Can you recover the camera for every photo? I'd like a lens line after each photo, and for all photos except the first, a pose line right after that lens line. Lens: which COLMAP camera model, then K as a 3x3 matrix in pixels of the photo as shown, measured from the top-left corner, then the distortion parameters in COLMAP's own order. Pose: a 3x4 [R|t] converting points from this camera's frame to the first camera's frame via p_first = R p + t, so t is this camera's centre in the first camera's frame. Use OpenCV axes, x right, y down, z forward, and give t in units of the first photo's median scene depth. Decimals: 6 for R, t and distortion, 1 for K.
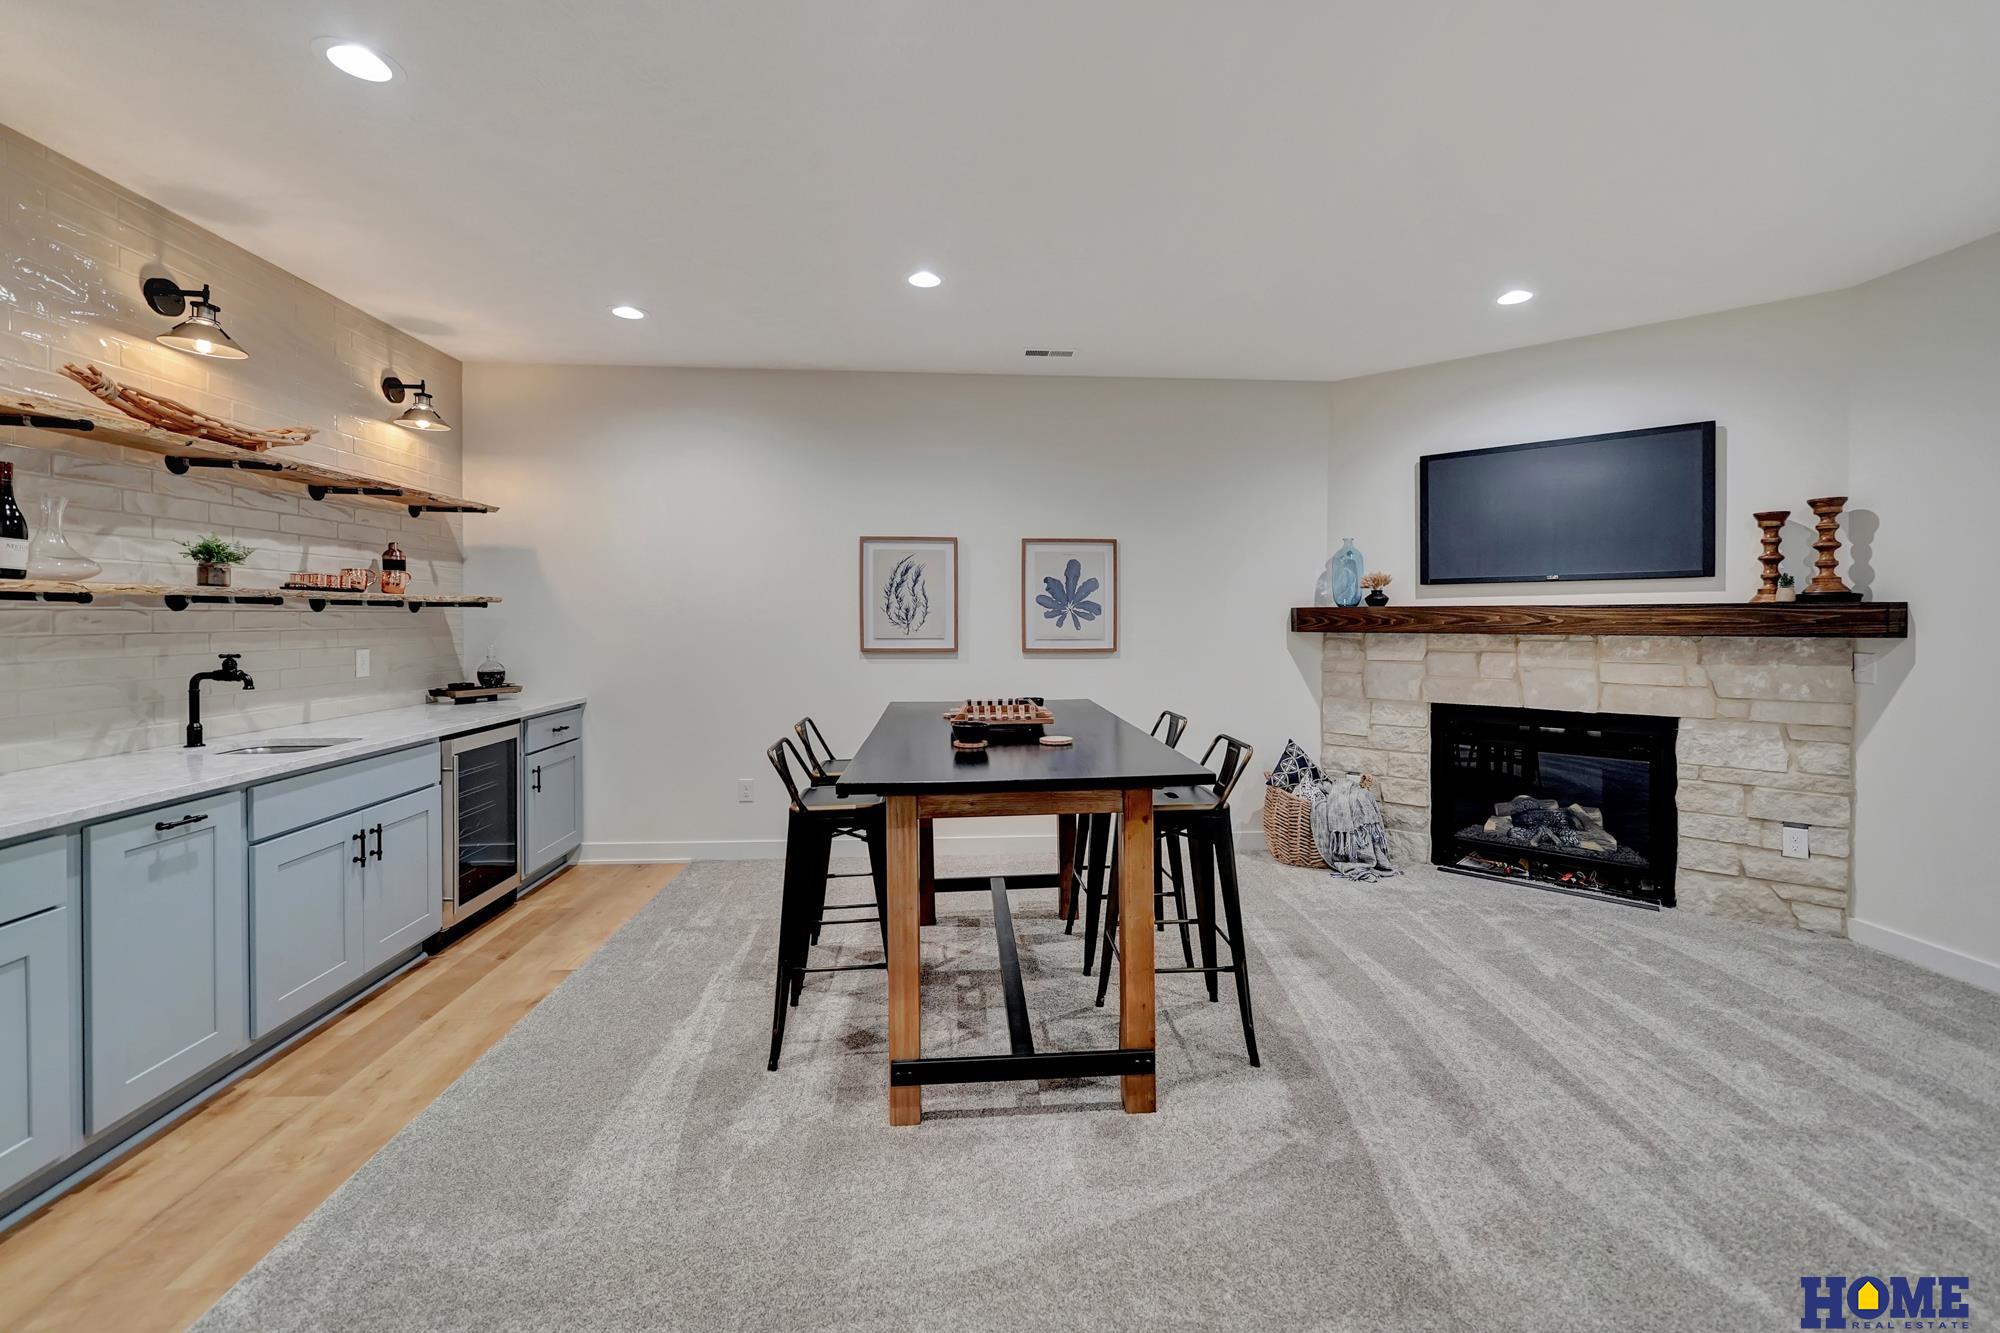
lens RADIAL K [[822.3, 0, 1005.9], [0, 822.3, 616.0], [0, 0, 1]] dist [-0.000019, -0.000020]
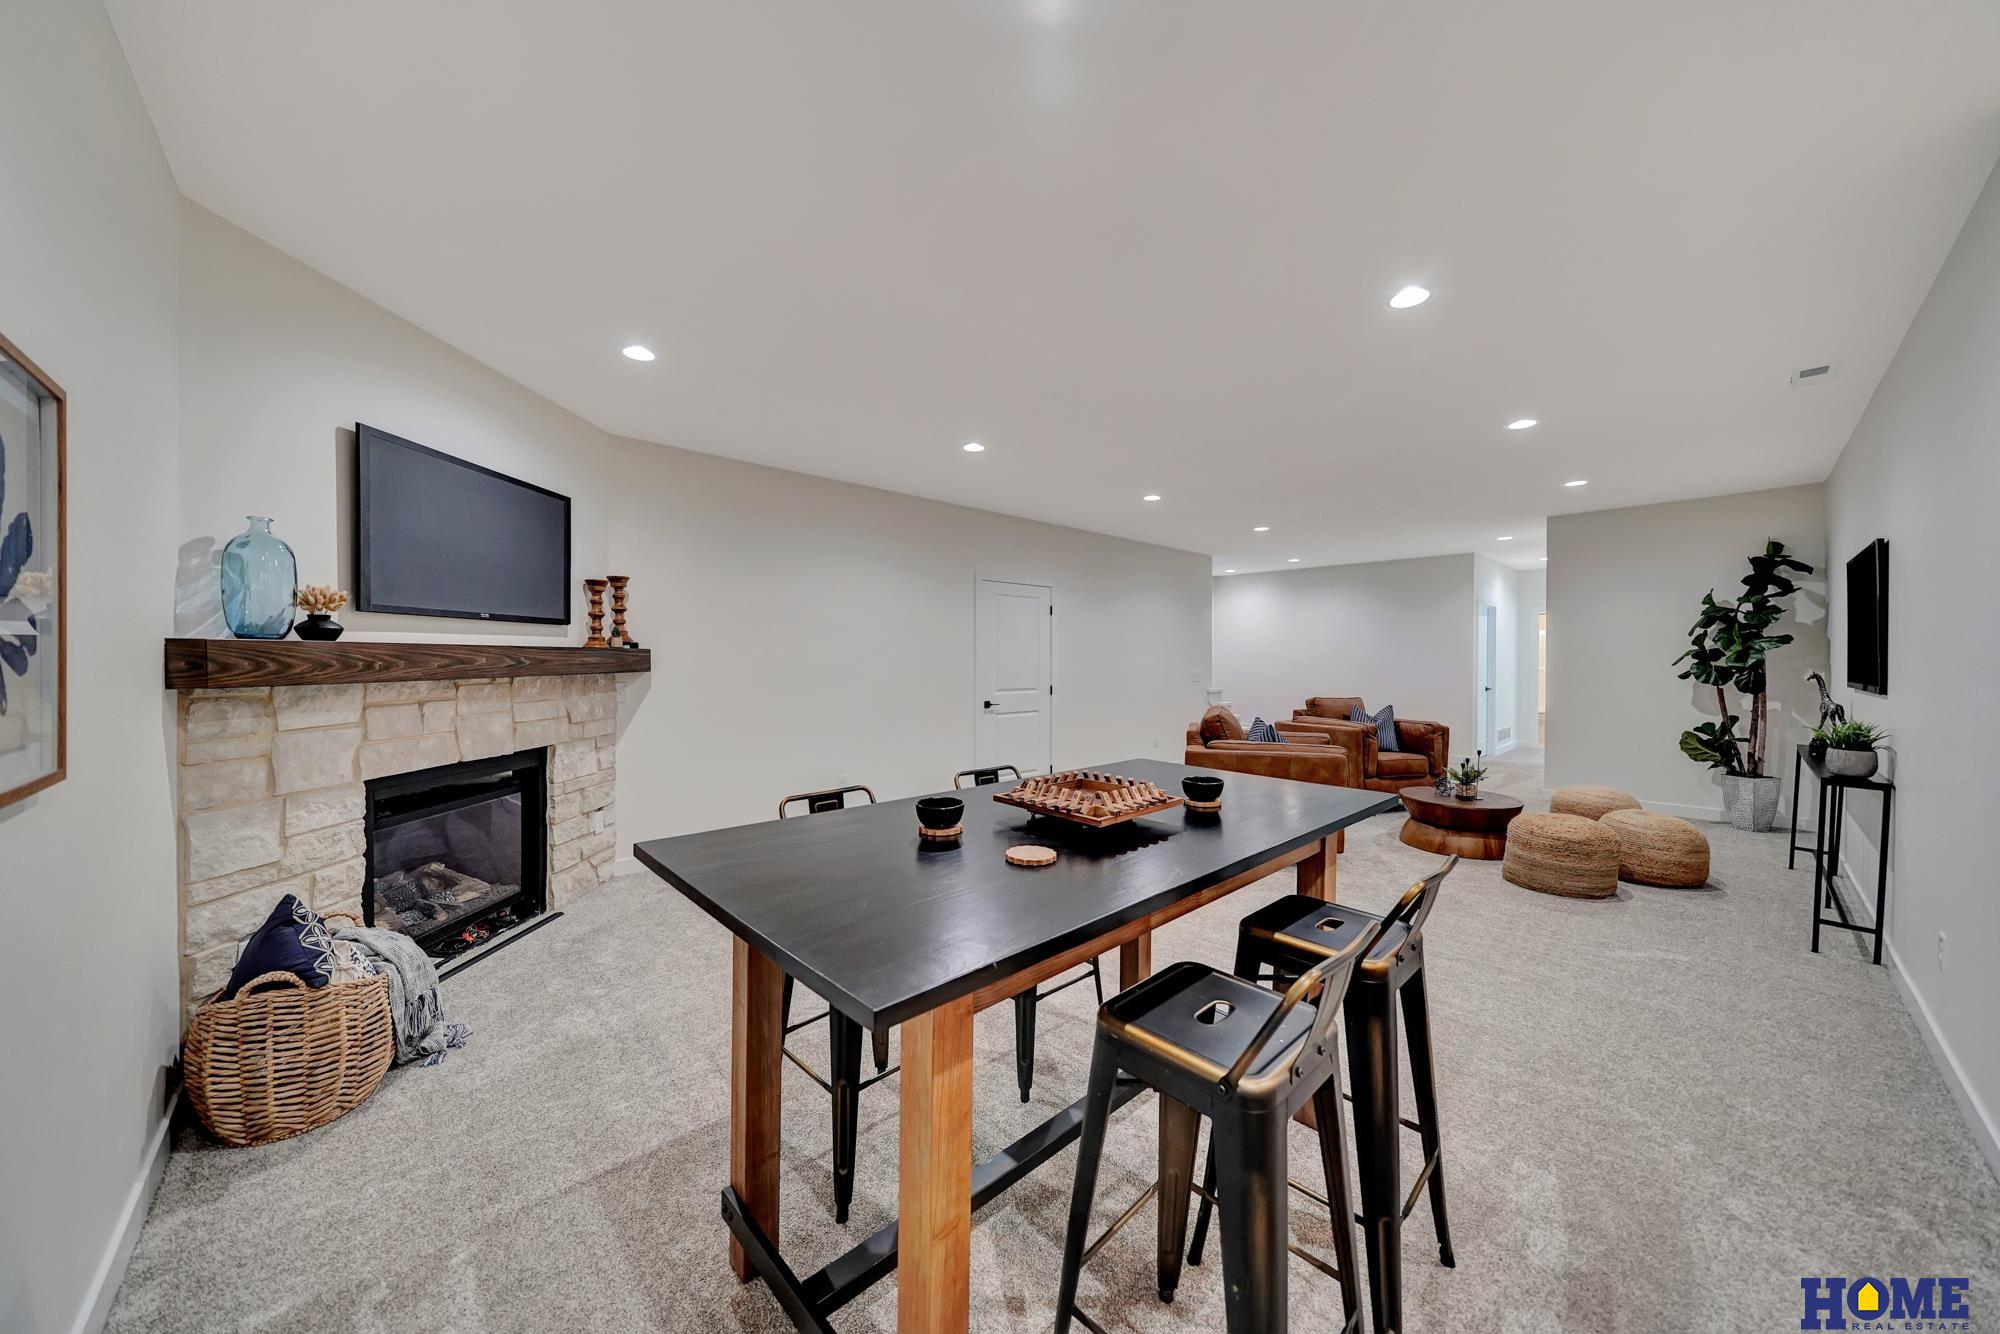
lens RADIAL K [[682.0, 0, 984.7], [0, 682.0, 660.3], [0, 0, 1]] dist [-0.021864, 0.000015]
pose [[-0.610585, -0.003679, 0.791942, -0.277813], [-0.003791, 0.999991, 0.001723, 0.000007], [-0.791942, -0.001950, -0.610593, 1.001912]]
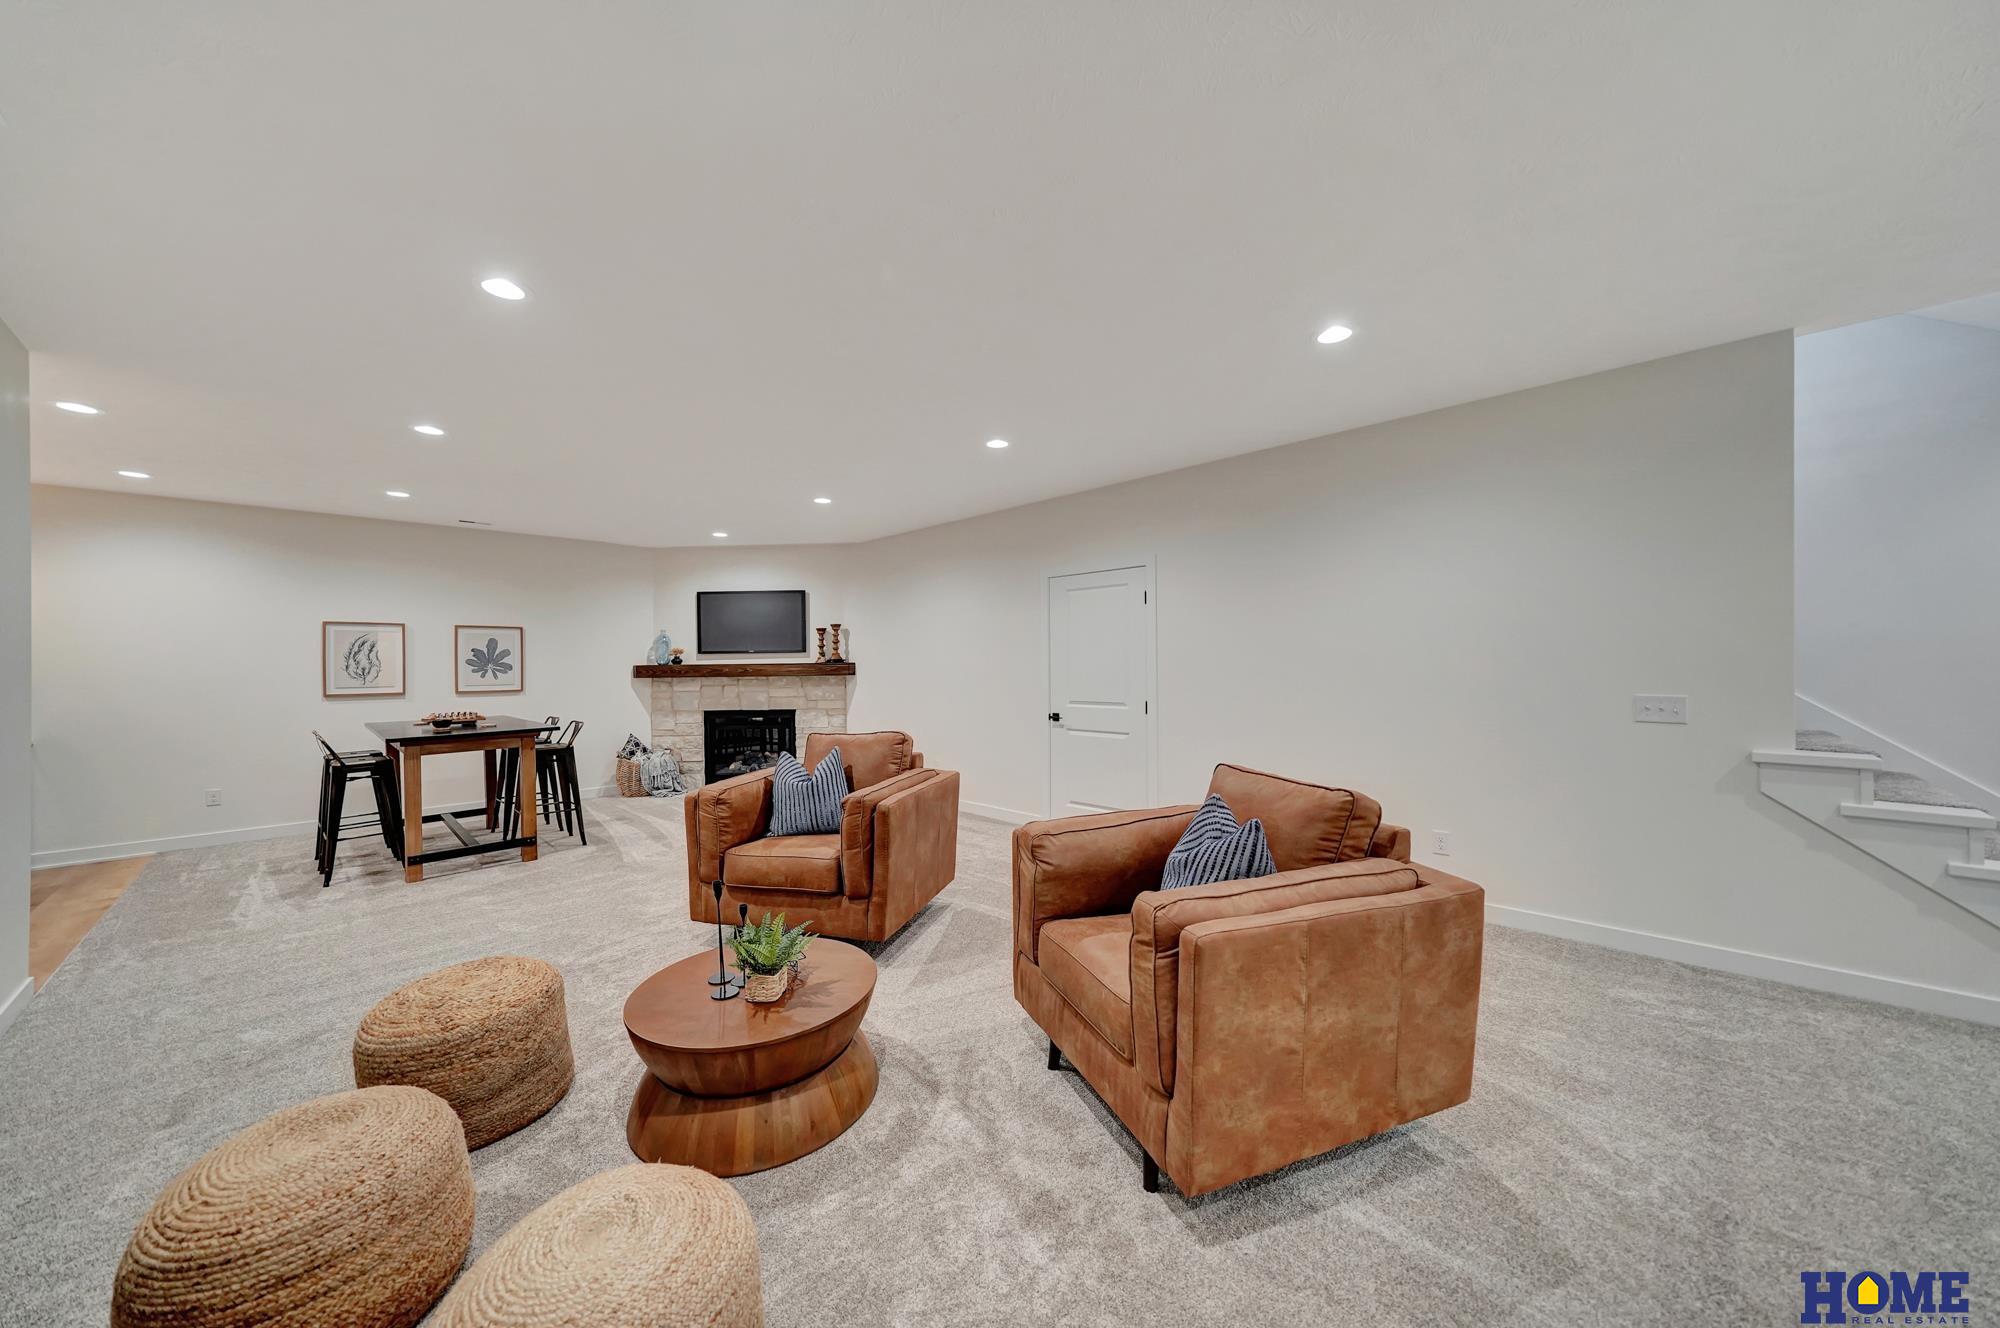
lens RADIAL K [[701.9, 0, 1000.0], [0, 701.9, 664.0], [0, 0, 1]] dist [-0.006870, -0.000161]
pose [[0.751423, -0.007337, 0.659781, -0.096194], [0.009307, 0.999957, 0.000519, -0.006870], [-0.659756, 0.005751, 0.751458, -0.896708]]
